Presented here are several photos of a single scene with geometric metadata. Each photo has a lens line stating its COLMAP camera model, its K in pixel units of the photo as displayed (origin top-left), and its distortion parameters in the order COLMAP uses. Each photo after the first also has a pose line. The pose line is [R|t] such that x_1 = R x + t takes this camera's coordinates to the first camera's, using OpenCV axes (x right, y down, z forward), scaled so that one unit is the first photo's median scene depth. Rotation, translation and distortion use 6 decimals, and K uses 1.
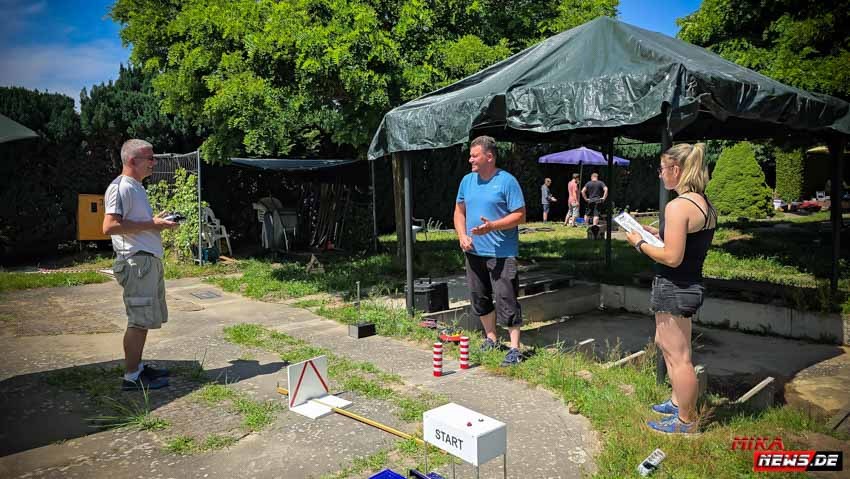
lens RADIAL K [[572.2, 0, 428.8], [0, 572.2, 237.8], [0, 0, 1]] dist [0.050143, -0.061916]
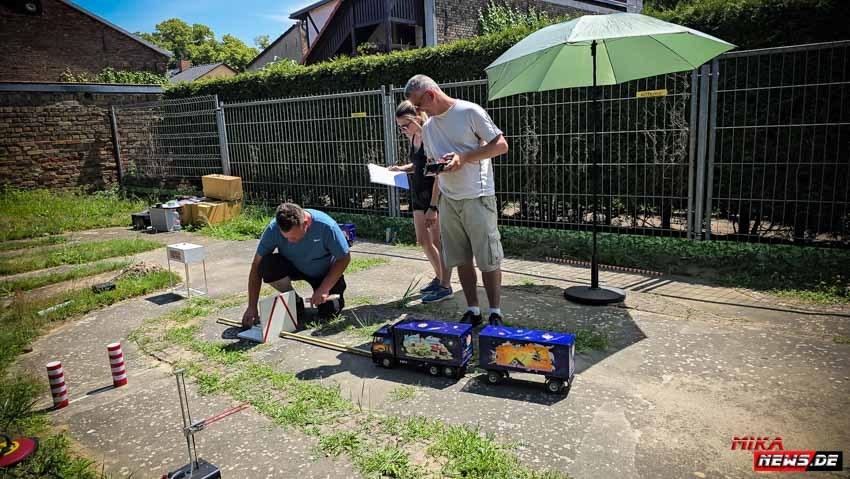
lens RADIAL K [[573.3, 0, 430.7], [0, 573.3, 235.6], [0, 0, 1]] dist [0.054575, -0.063159]
pose [[-0.988985, 0.080626, -0.124132, -0.249684], [0.045067, 0.962831, 0.266318, -0.106313], [0.140990, 0.257790, -0.955859, 1.371542]]
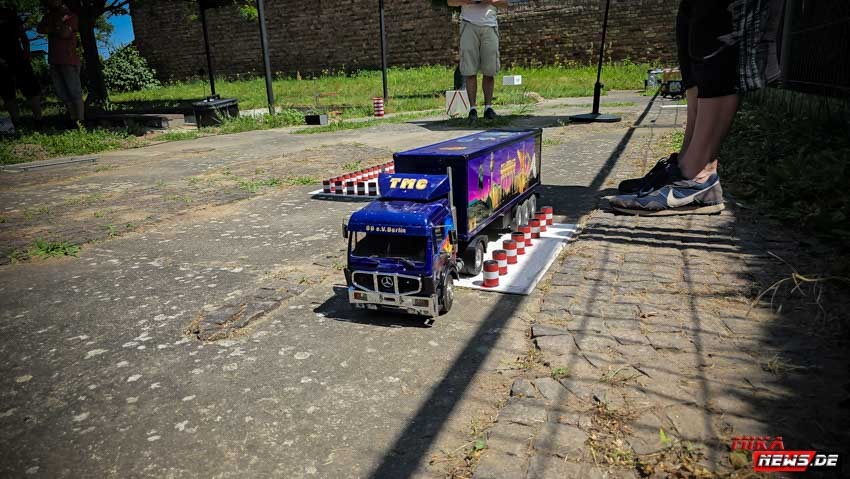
lens RADIAL K [[576.0, 0, 427.0], [0, 576.0, 242.3], [0, 0, 1]] dist [0.041669, -0.046155]
pose [[-0.378933, -0.222563, 0.898262, -1.376992], [0.126570, 0.949064, 0.288544, 0.084396], [-0.916728, 0.223032, -0.331462, 1.258155]]
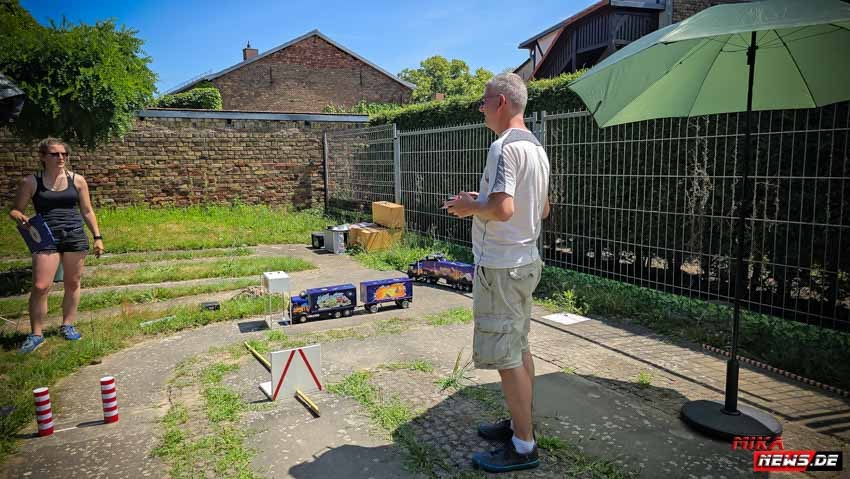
lens RADIAL K [[571.3, 0, 426.5], [0, 571.3, 237.0], [0, 0, 1]] dist [0.057324, -0.063600]
pose [[-0.957396, -0.011657, 0.288542, -0.456108], [0.049099, 0.978066, 0.202427, -0.090799], [-0.284573, 0.207970, -0.935824, 1.199647]]
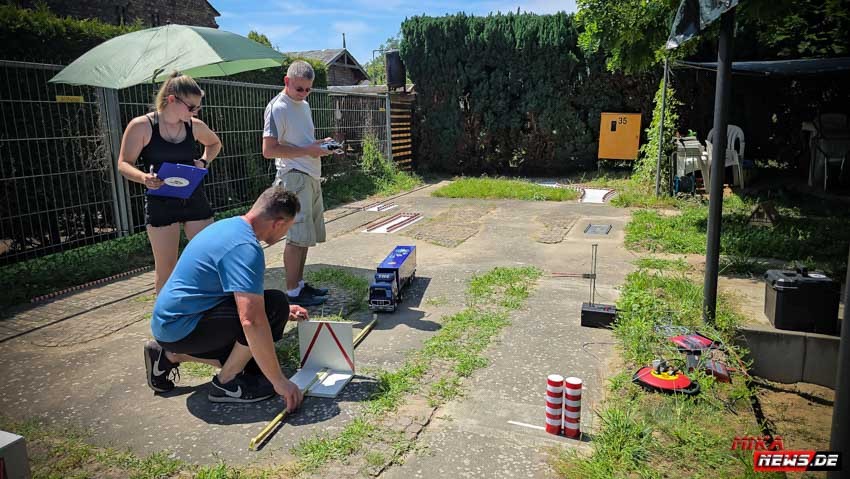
lens RADIAL K [[575.8, 0, 425.0], [0, 575.8, 239.5], [0, 0, 1]] dist [0.040217, -0.045246]
pose [[0.453701, 0.180420, -0.872699, 0.368967], [-0.055985, 0.983127, 0.174144, -0.033865], [0.889394, -0.030151, 0.456147, 0.520049]]
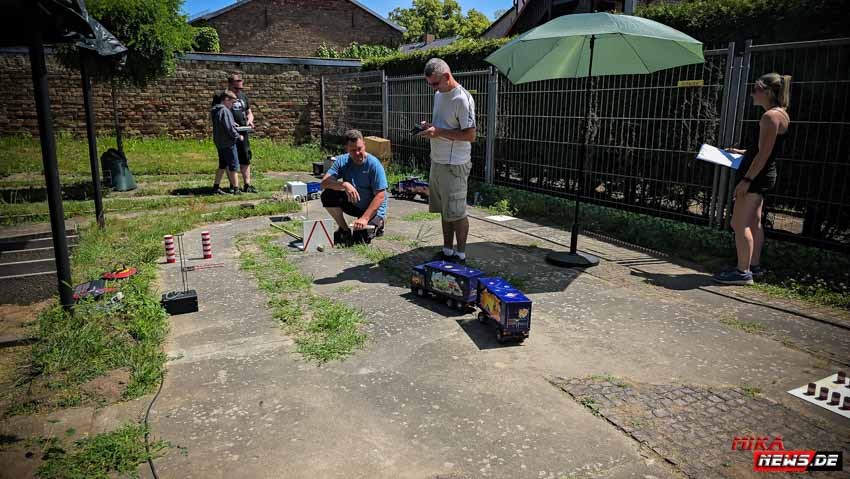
lens RADIAL K [[572.2, 0, 428.8], [0, 572.2, 237.8], [0, 0, 1]] dist [0.050143, -0.061916]
pose [[-0.962717, -0.054635, 0.264935, -0.595108], [0.027870, 0.954146, 0.298040, -0.116163], [-0.269071, 0.294312, -0.917050, 1.553864]]
